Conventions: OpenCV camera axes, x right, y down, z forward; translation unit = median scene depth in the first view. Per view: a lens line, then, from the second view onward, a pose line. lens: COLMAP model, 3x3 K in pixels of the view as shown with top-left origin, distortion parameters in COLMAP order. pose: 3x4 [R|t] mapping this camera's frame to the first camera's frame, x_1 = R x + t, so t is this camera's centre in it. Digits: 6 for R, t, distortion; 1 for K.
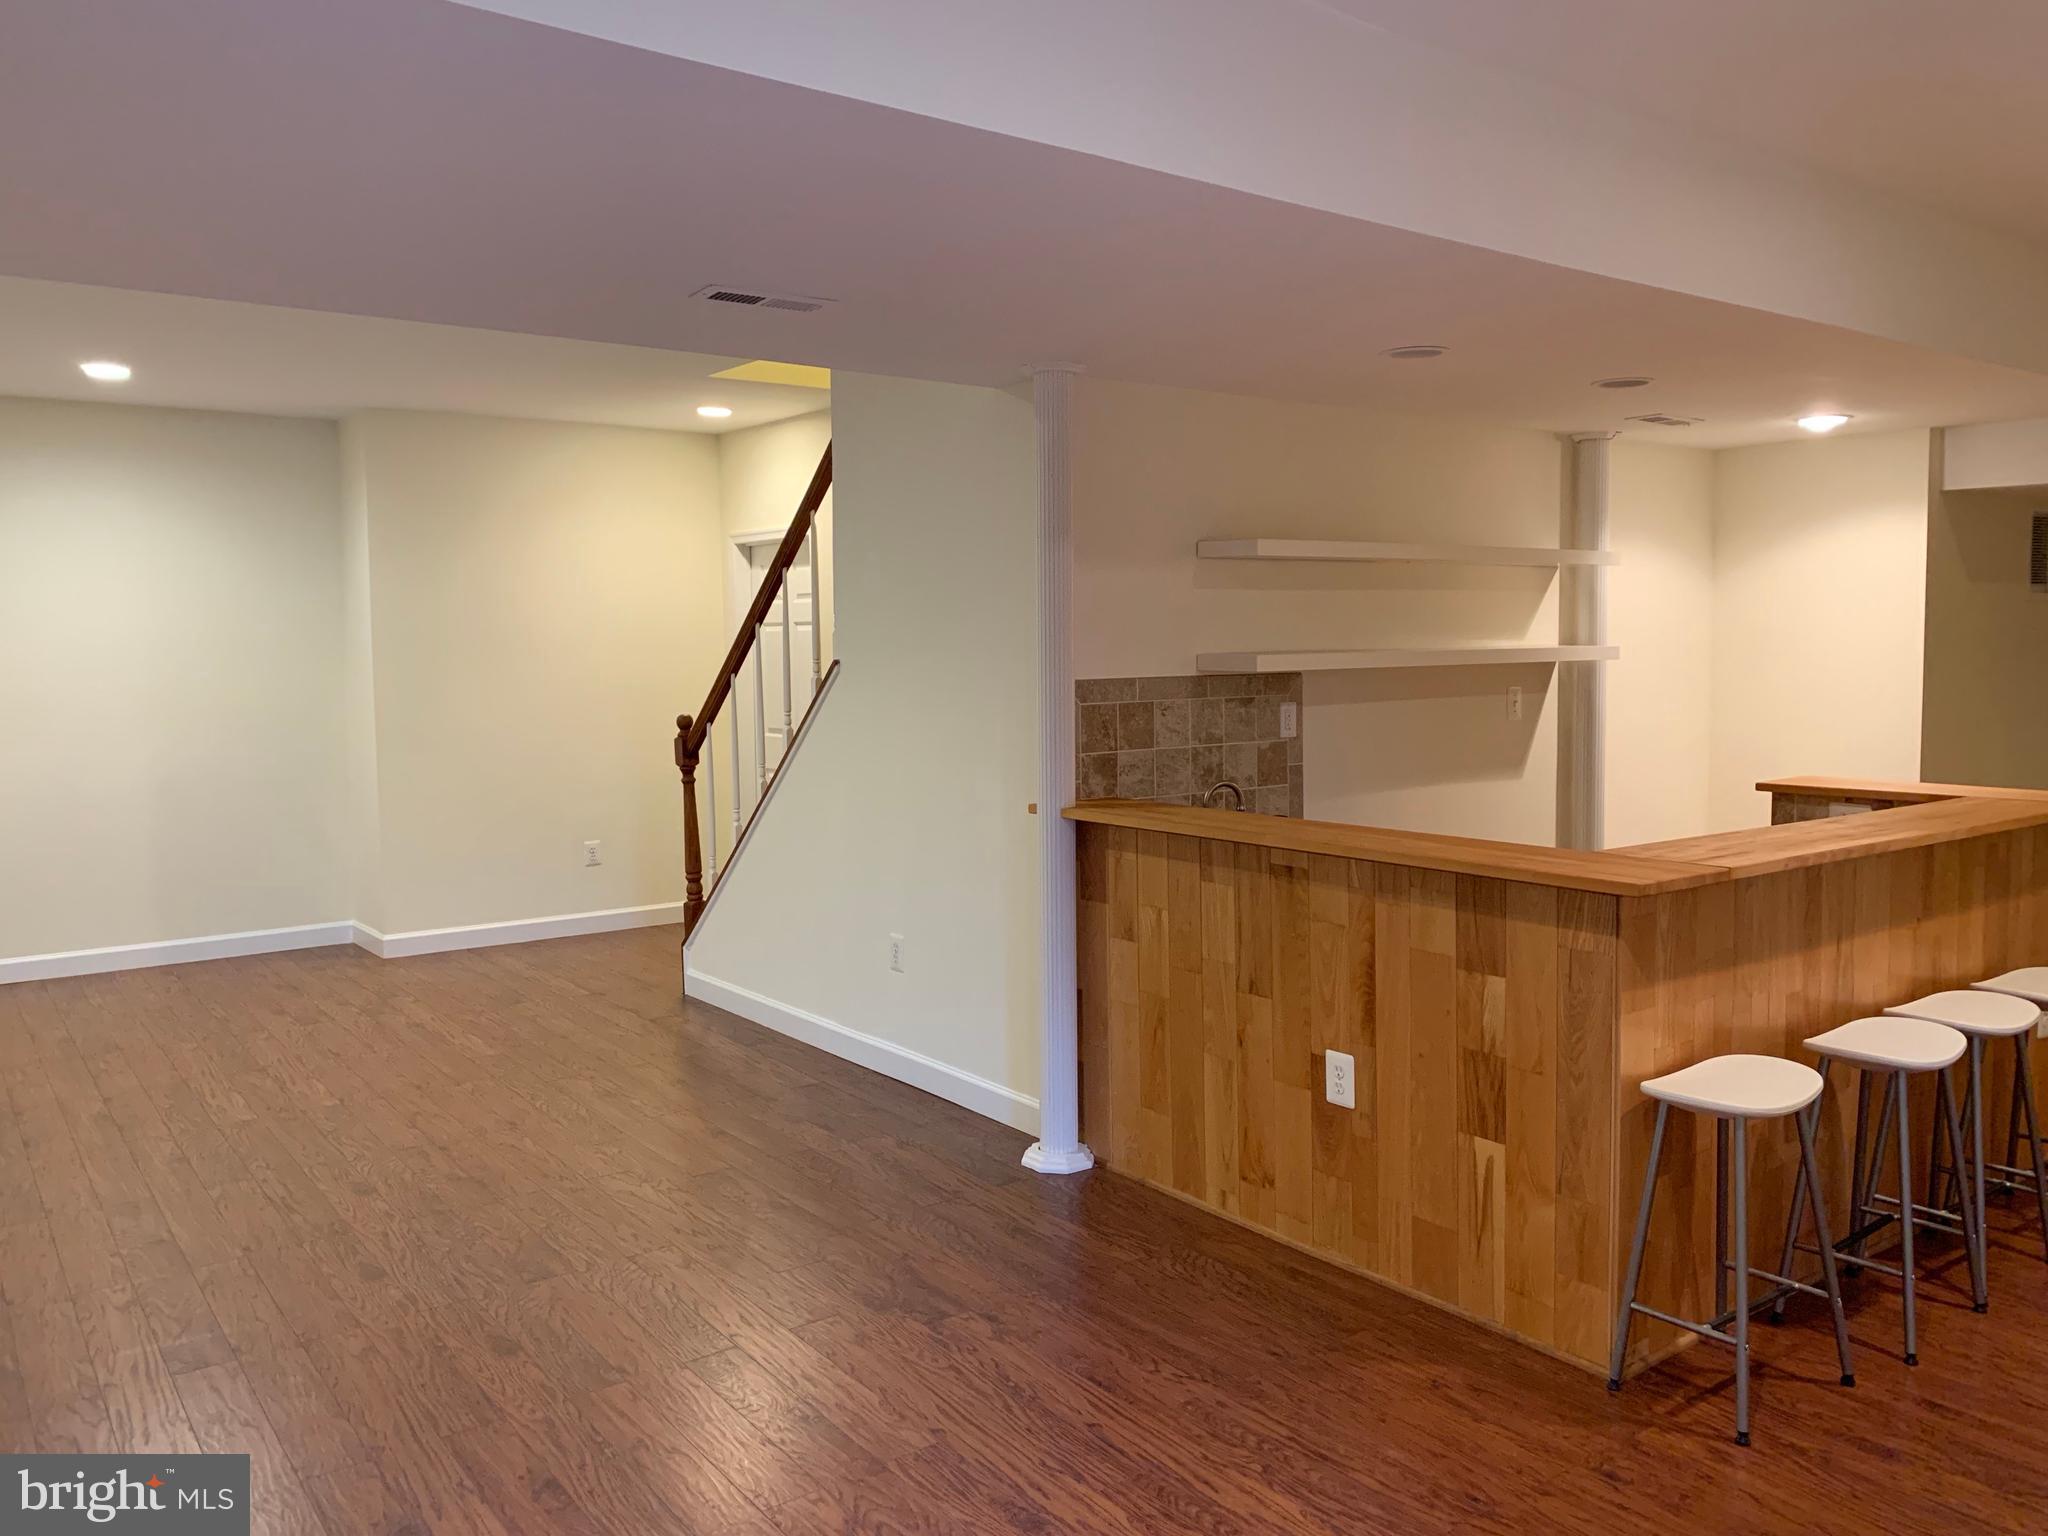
lens RADIAL K [[1546.3, 0, 1028.6], [0, 1546.3, 767.9], [0, 0, 1]] dist [0.045687, -0.064115]
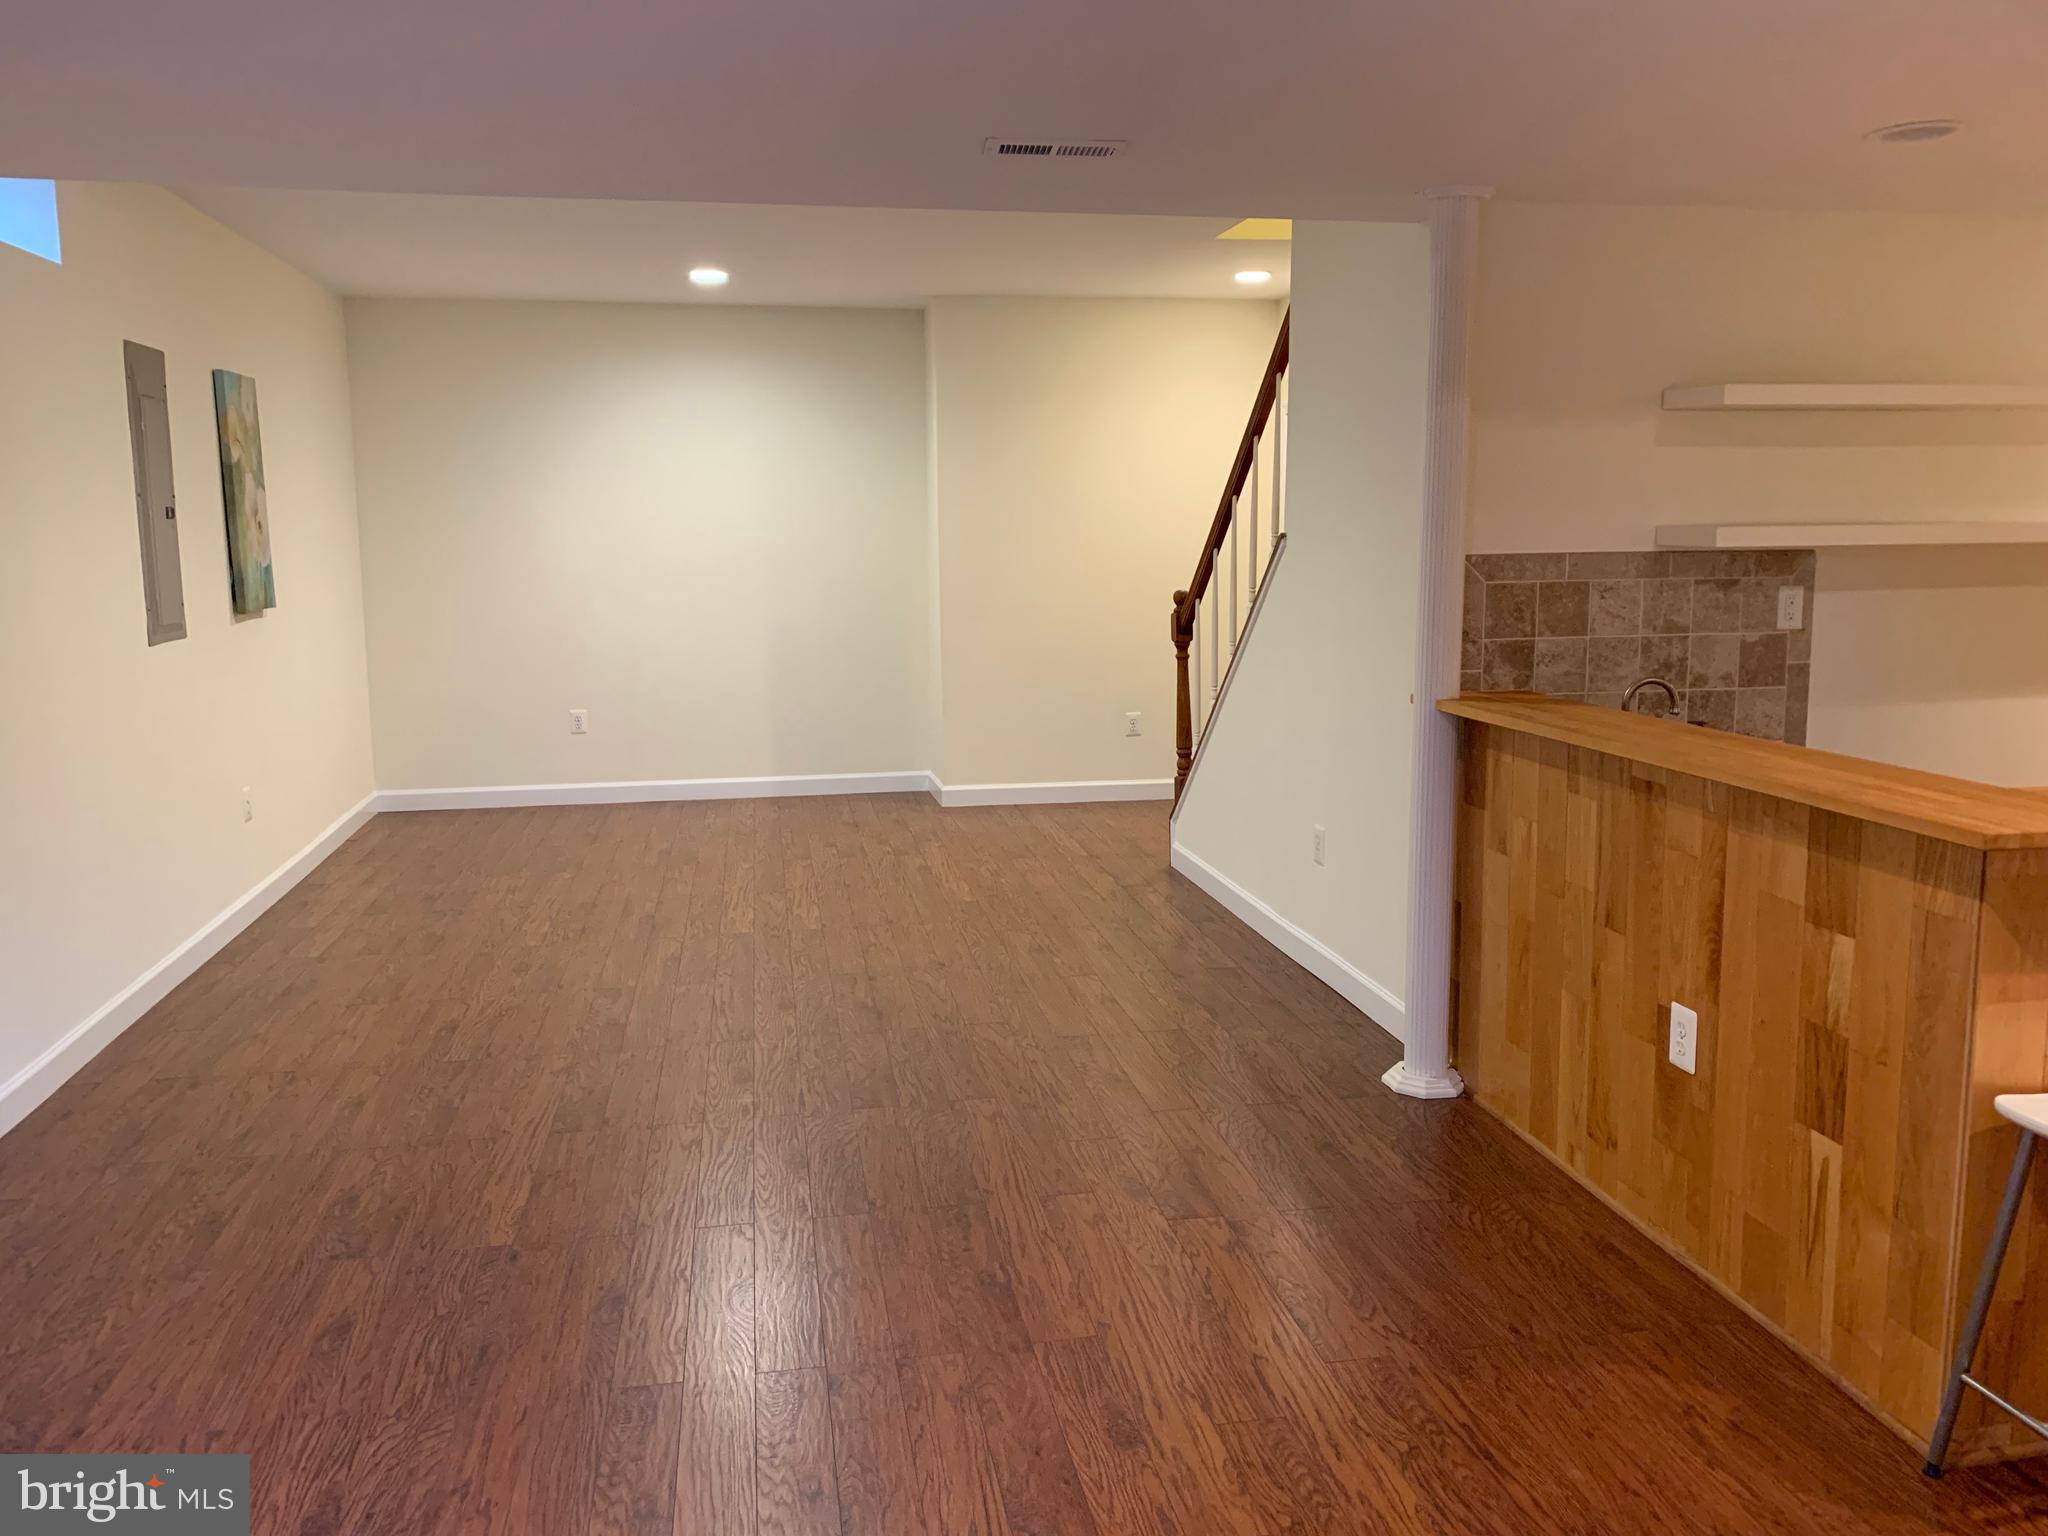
lens RADIAL K [[1546.3, 0, 1035.9], [0, 1546.3, 770.6], [0, 0, 1]] dist [0.045687, -0.064115]
pose [[0.895135, 0.072332, -0.439888, 0.227926], [-0.037776, 0.995507, 0.086823, -0.001963], [0.444192, -0.061102, 0.893846, 0.097883]]
